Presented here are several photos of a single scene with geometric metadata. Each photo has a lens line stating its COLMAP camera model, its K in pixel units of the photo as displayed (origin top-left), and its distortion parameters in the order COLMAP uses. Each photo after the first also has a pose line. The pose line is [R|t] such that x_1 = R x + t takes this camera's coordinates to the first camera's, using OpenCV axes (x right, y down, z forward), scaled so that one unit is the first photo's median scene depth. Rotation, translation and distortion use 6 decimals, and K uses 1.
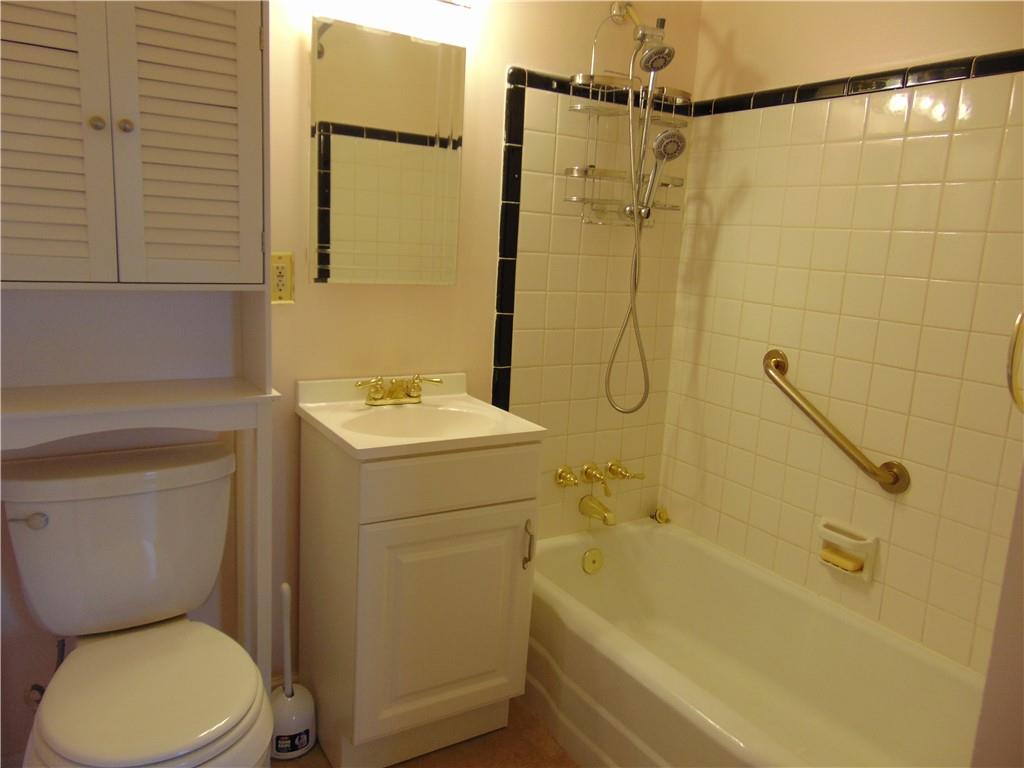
lens RADIAL K [[764.0, 0, 515.5], [0, 764.0, 381.1], [0, 0, 1]] dist [-0.037861, 0.074989]
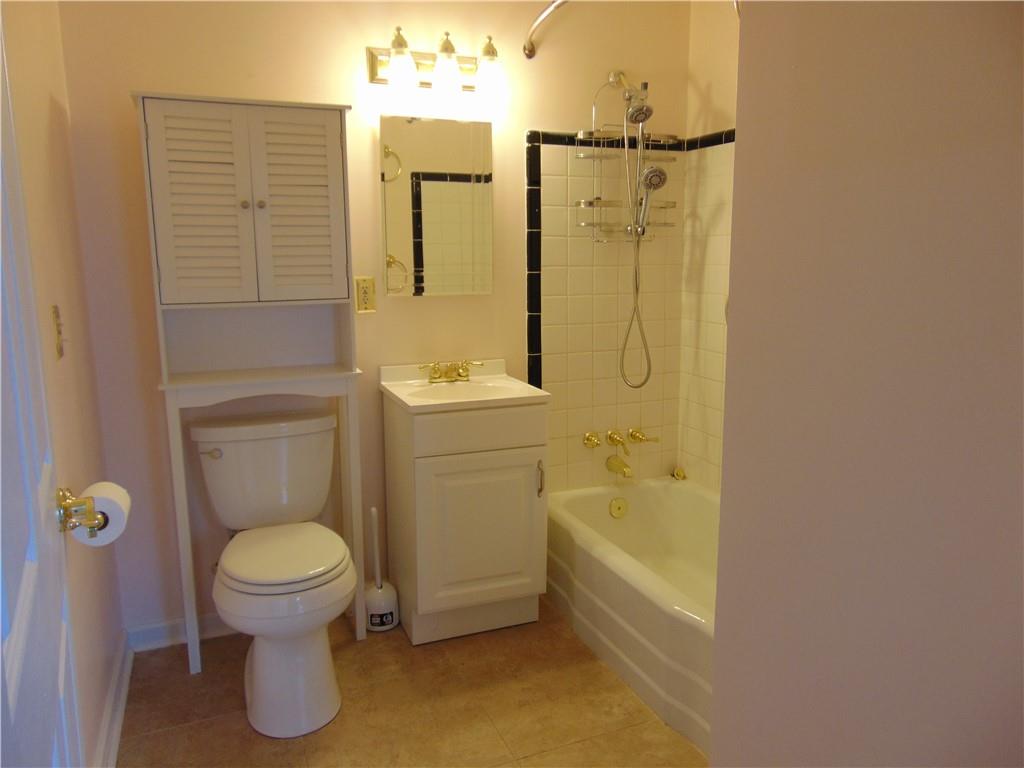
lens RADIAL K [[764.0, 0, 515.5], [0, 764.0, 381.1], [0, 0, 1]] dist [-0.037861, 0.074989]
pose [[0.983340, -0.030738, -0.179159, 0.196569], [0.027267, 0.999390, -0.021806, 0.059139], [0.179720, 0.016558, 0.983578, -0.321597]]
